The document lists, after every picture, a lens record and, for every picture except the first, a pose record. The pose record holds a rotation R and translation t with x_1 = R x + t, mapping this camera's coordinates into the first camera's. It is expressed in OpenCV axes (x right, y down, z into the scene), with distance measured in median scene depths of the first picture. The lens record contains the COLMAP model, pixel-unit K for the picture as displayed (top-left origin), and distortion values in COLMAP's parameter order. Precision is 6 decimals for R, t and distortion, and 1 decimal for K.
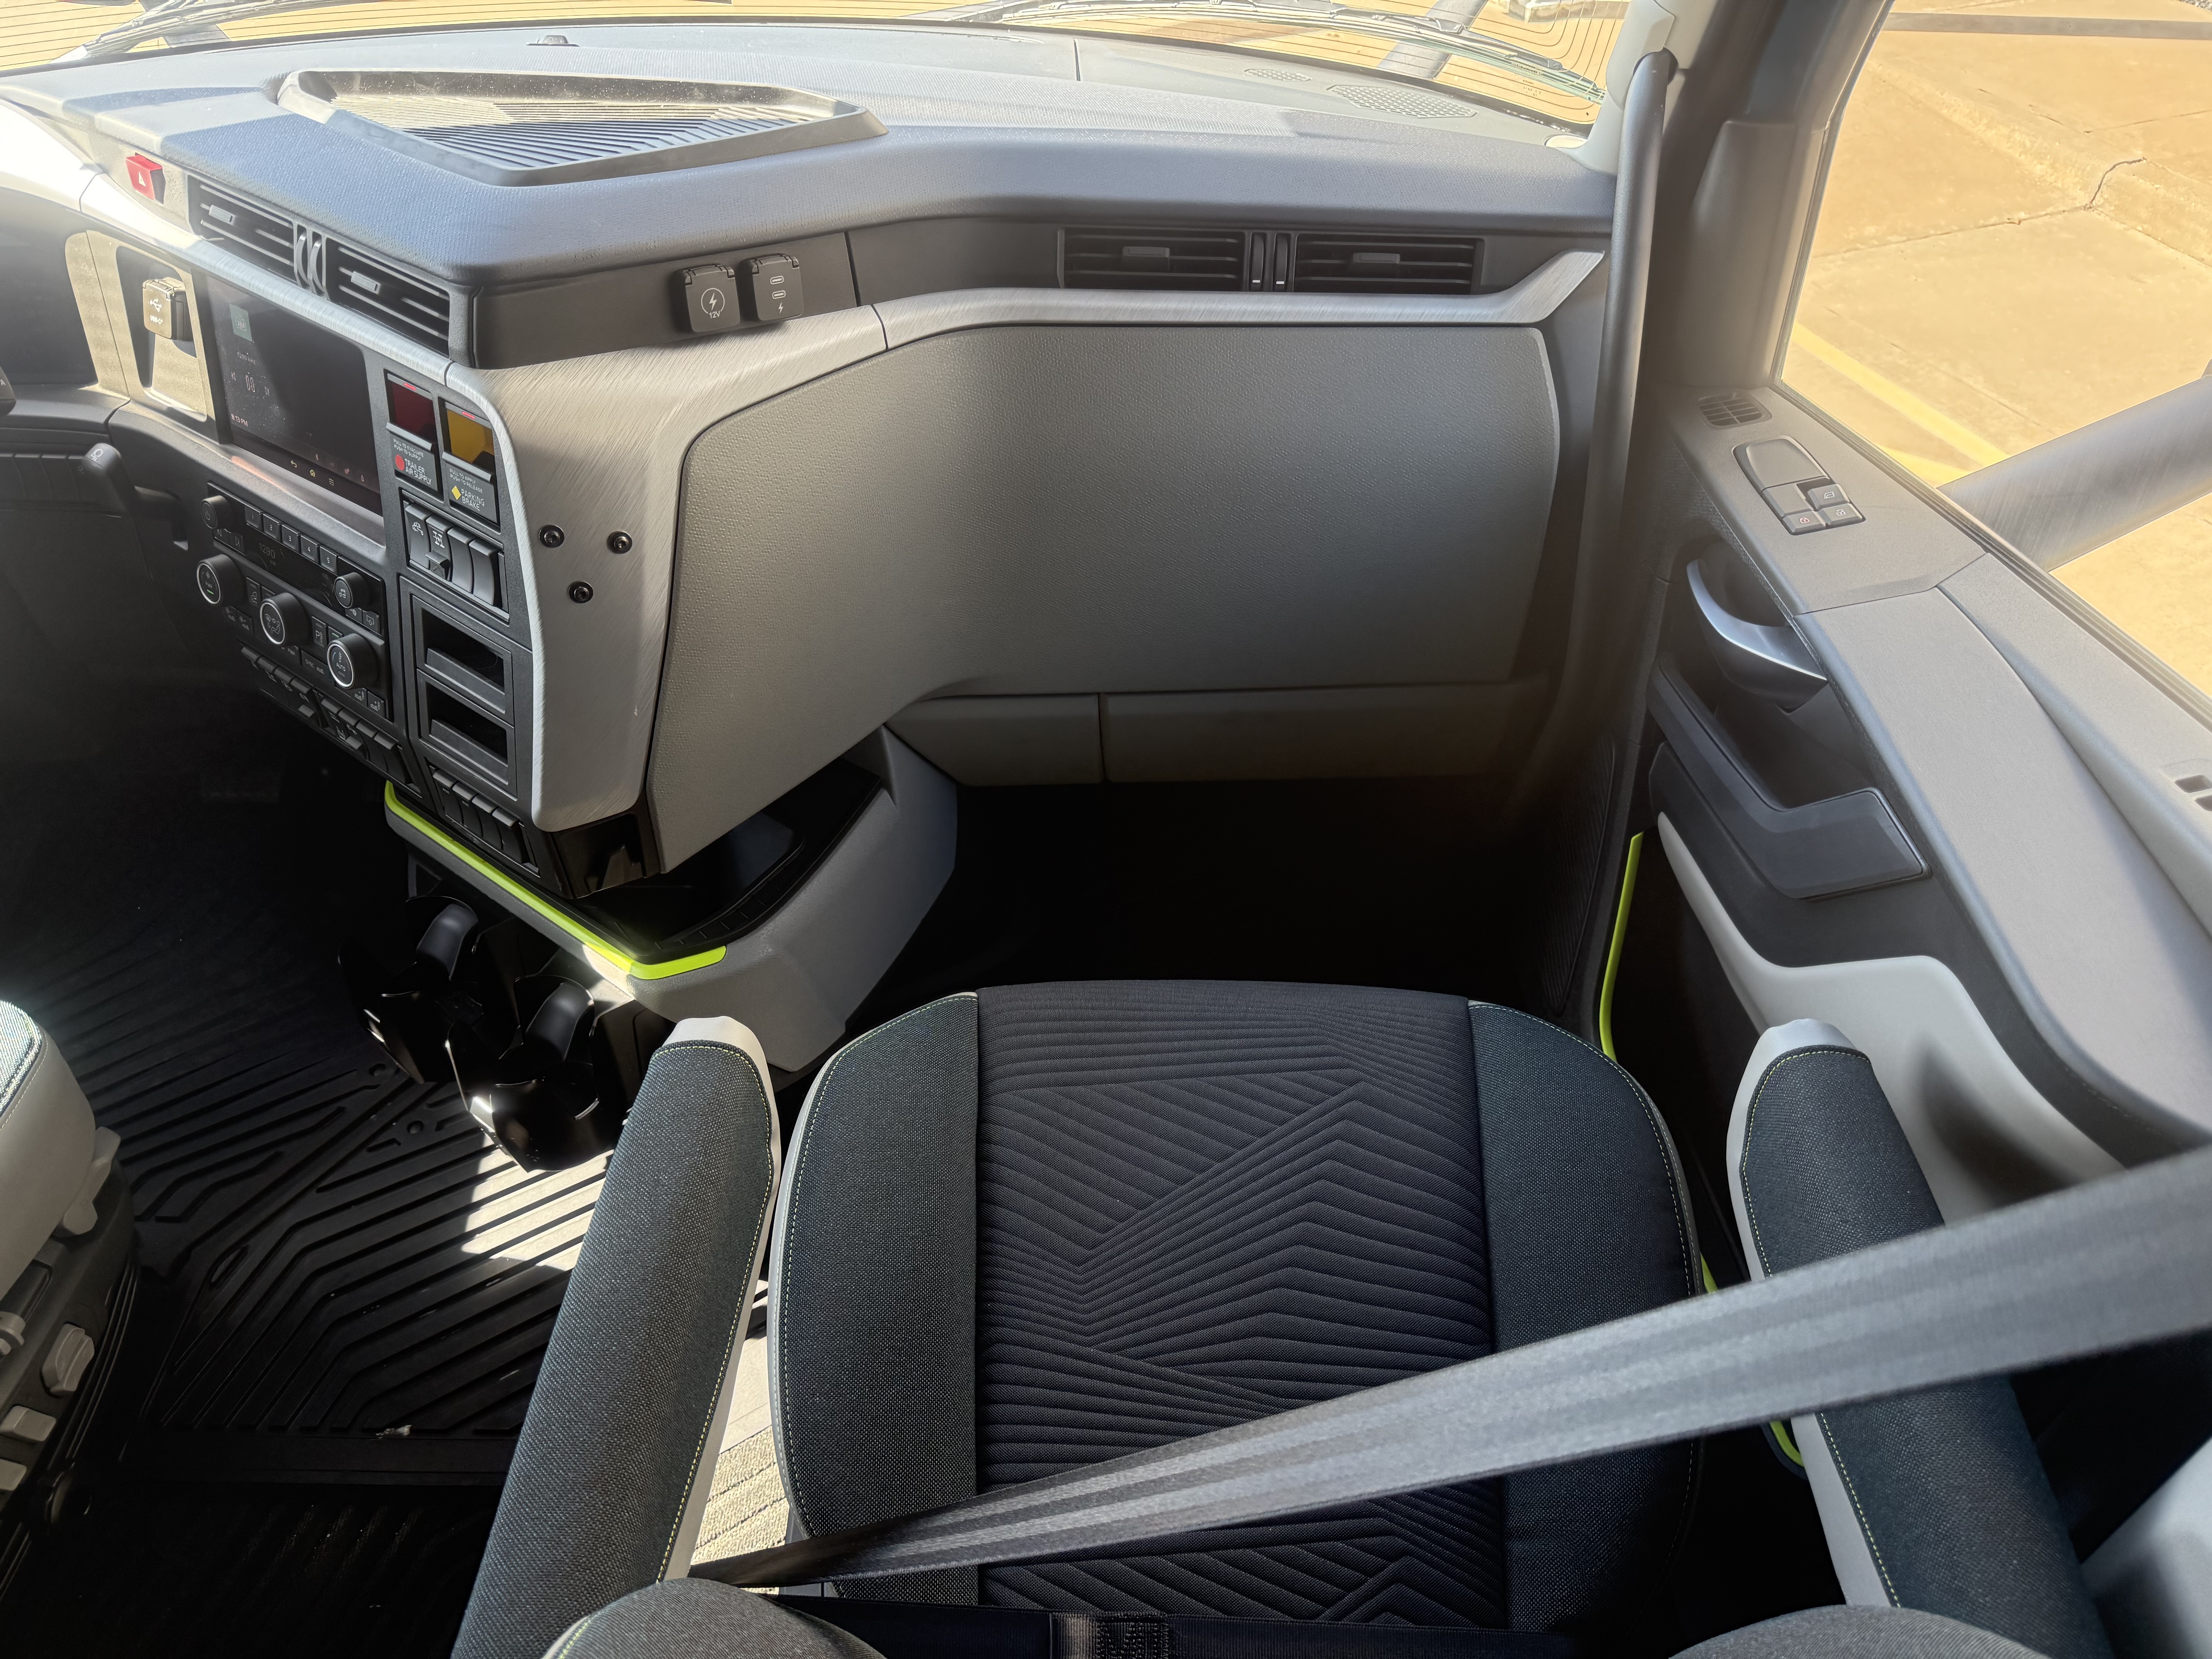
lens RADIAL K [[1563.6, 0, 1077.6], [0, 1563.6, 841.7], [0, 0, 1]] dist [0.057812, -0.067725]
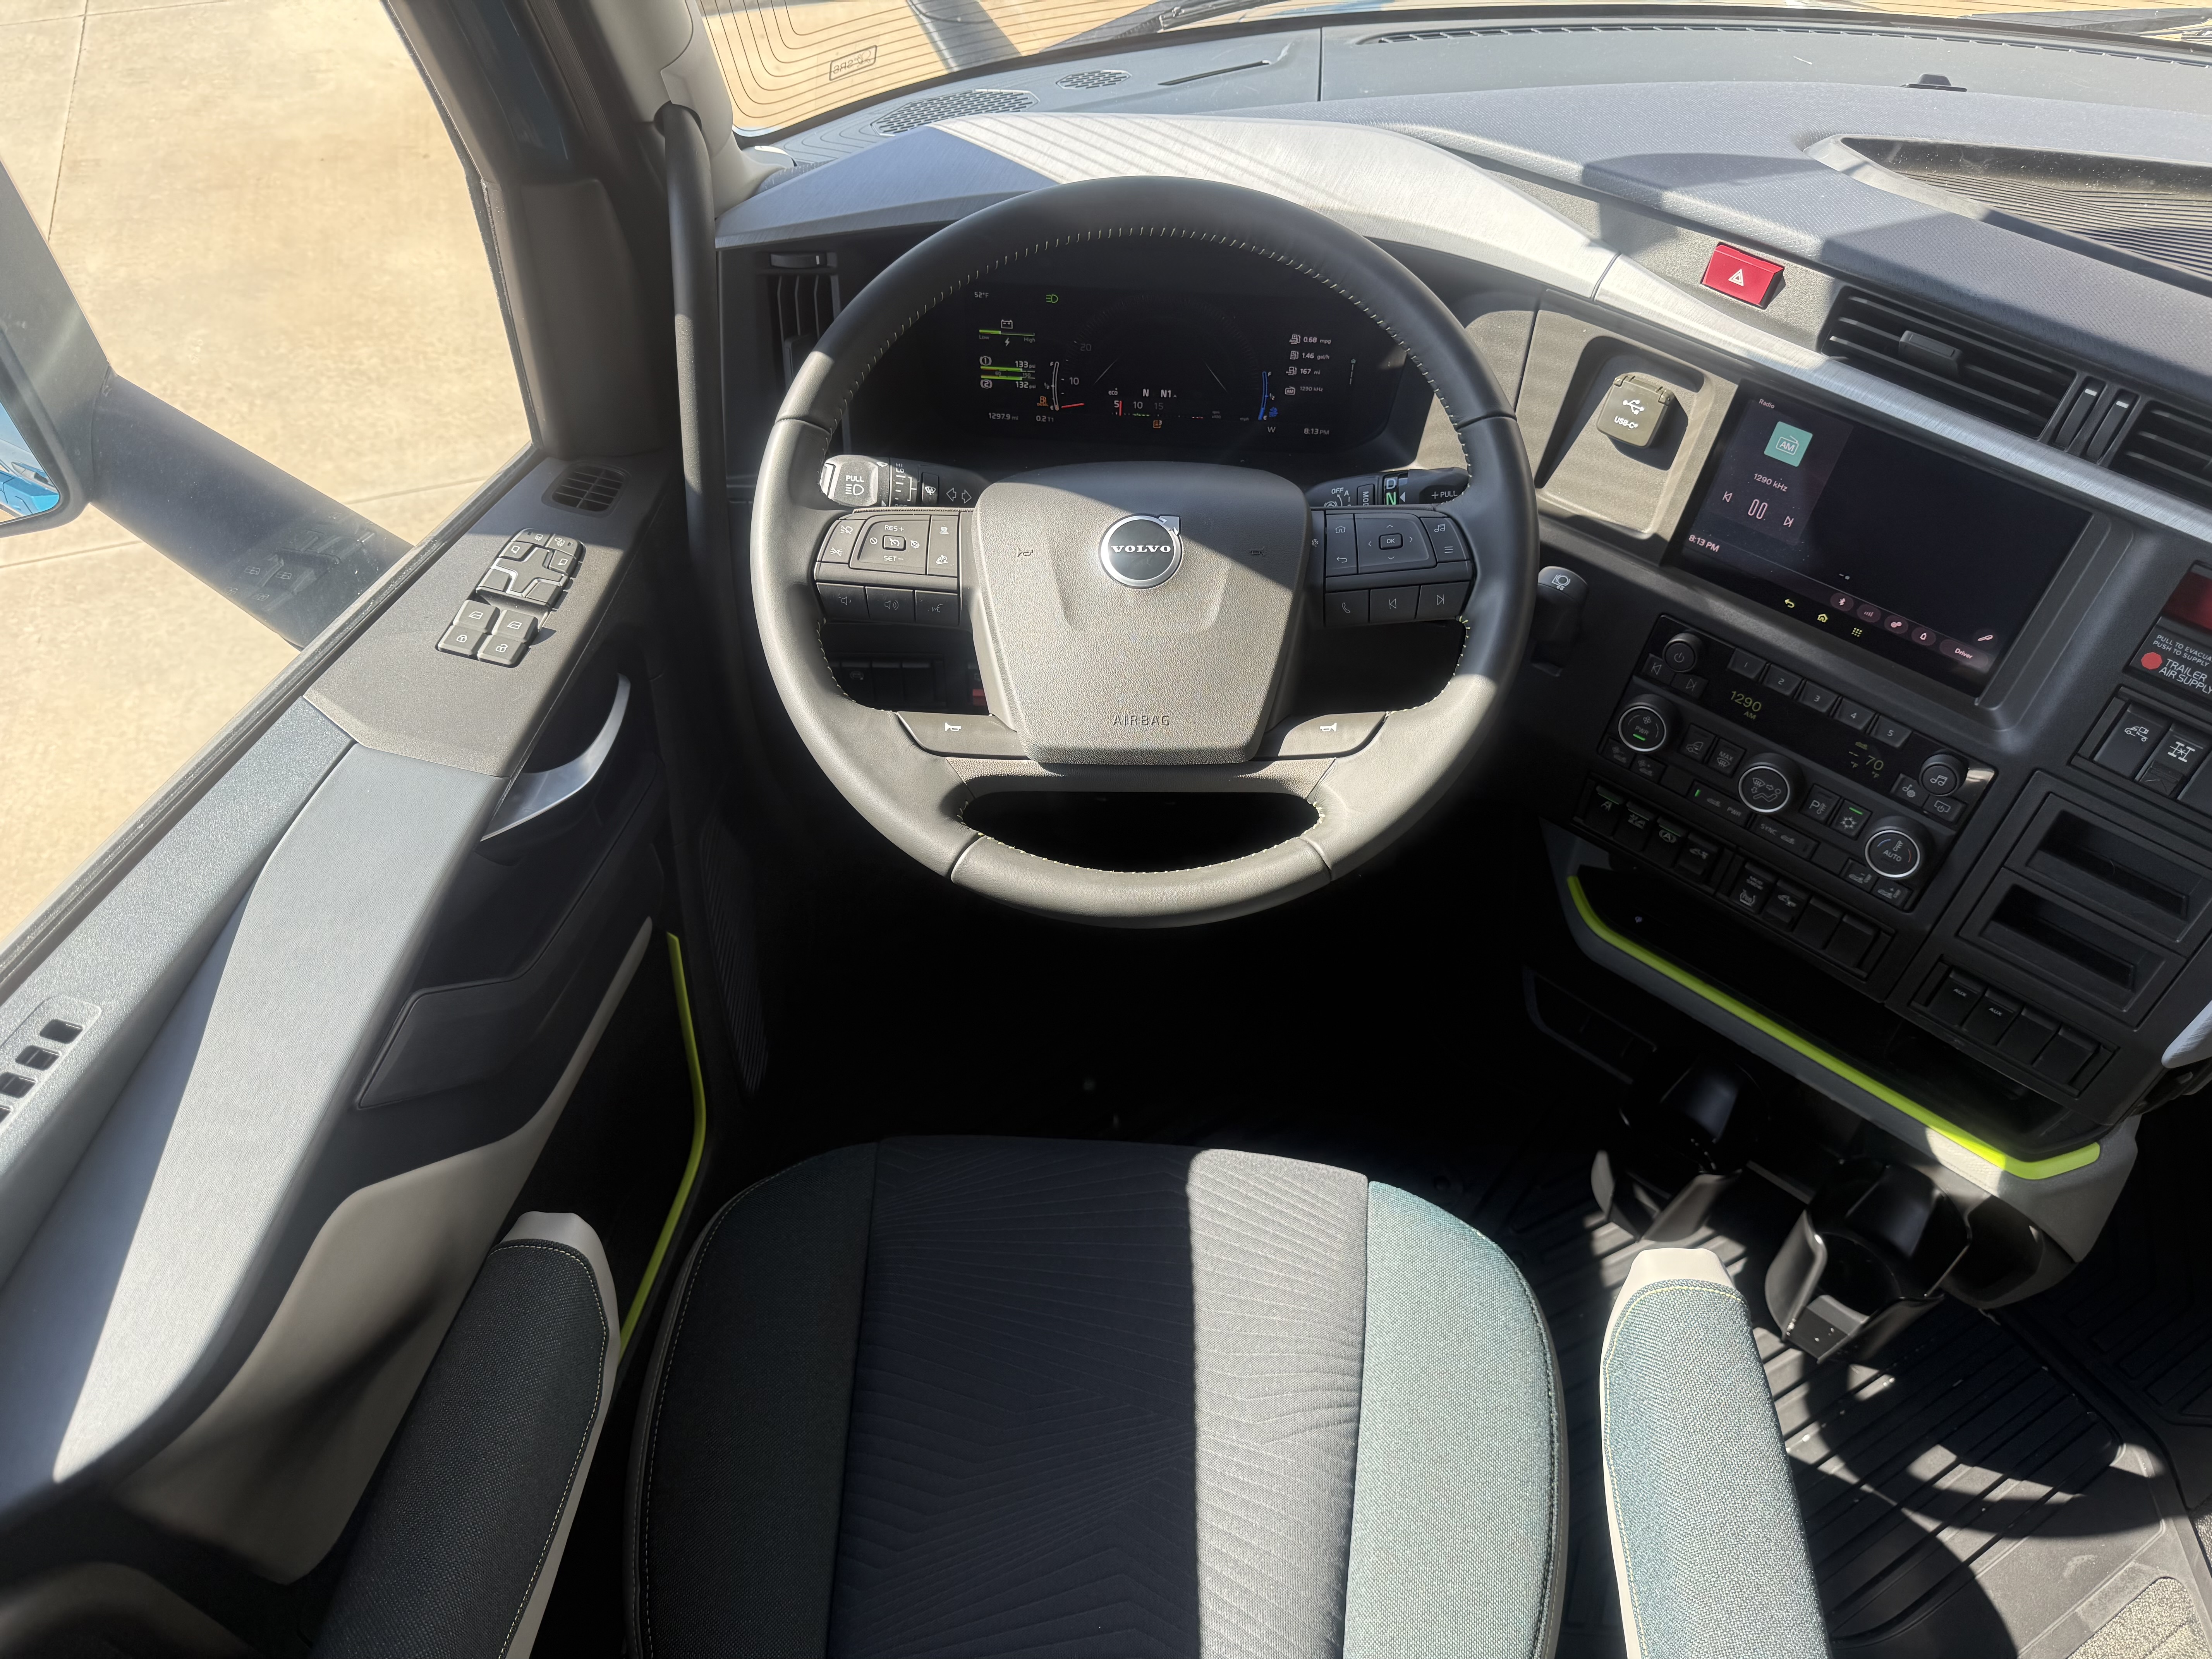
lens RADIAL K [[1576.9, 0, 1106.0], [0, 1576.9, 829.5], [0, 0, 1]] dist [-0.007145, -0.006340]
pose [[0.998945, 0.045833, 0.002716, -0.898315], [-0.045904, 0.995745, 0.079904, -0.173806], [0.000958, -0.079944, 0.996799, 0.136285]]
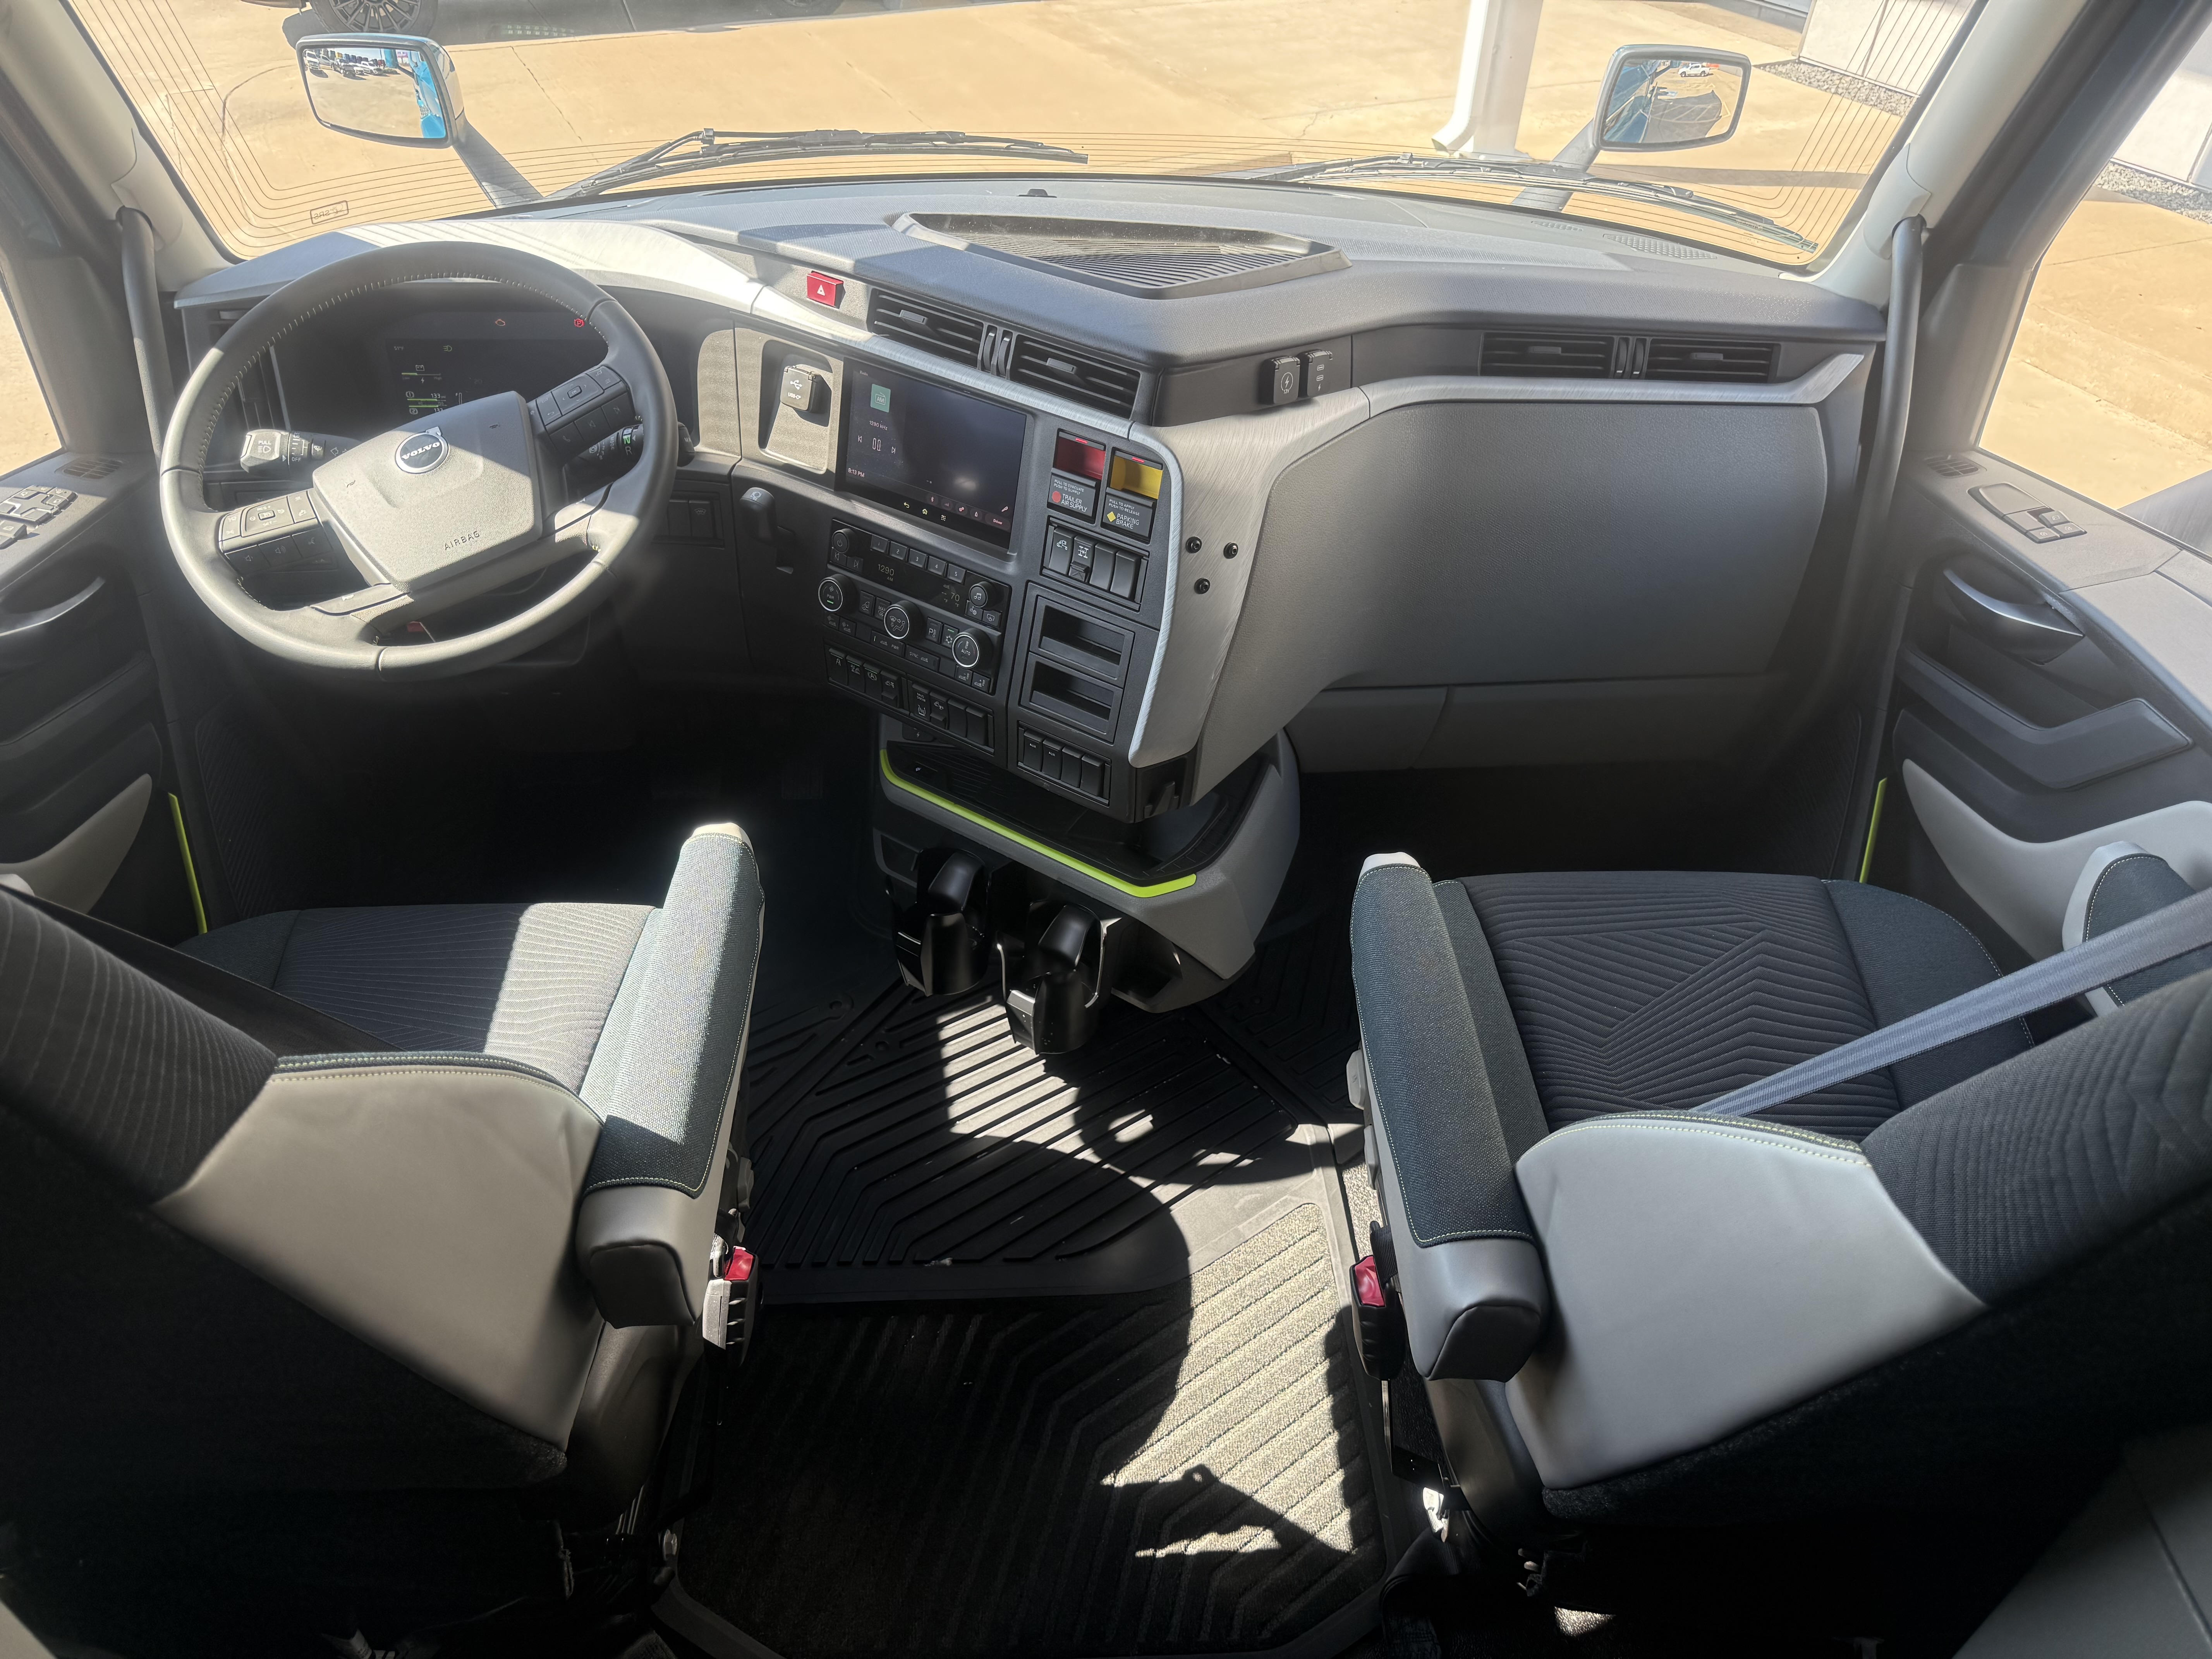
lens RADIAL K [[1528.0, 0, 1098.6], [0, 1528.0, 857.6], [0, 0, 1]] dist [0.087617, -0.130012]
pose [[0.996904, -0.013612, 0.077442, -0.454899], [0.017918, 0.998316, -0.055178, 0.137427], [-0.076560, 0.056395, 0.995469, -0.296002]]
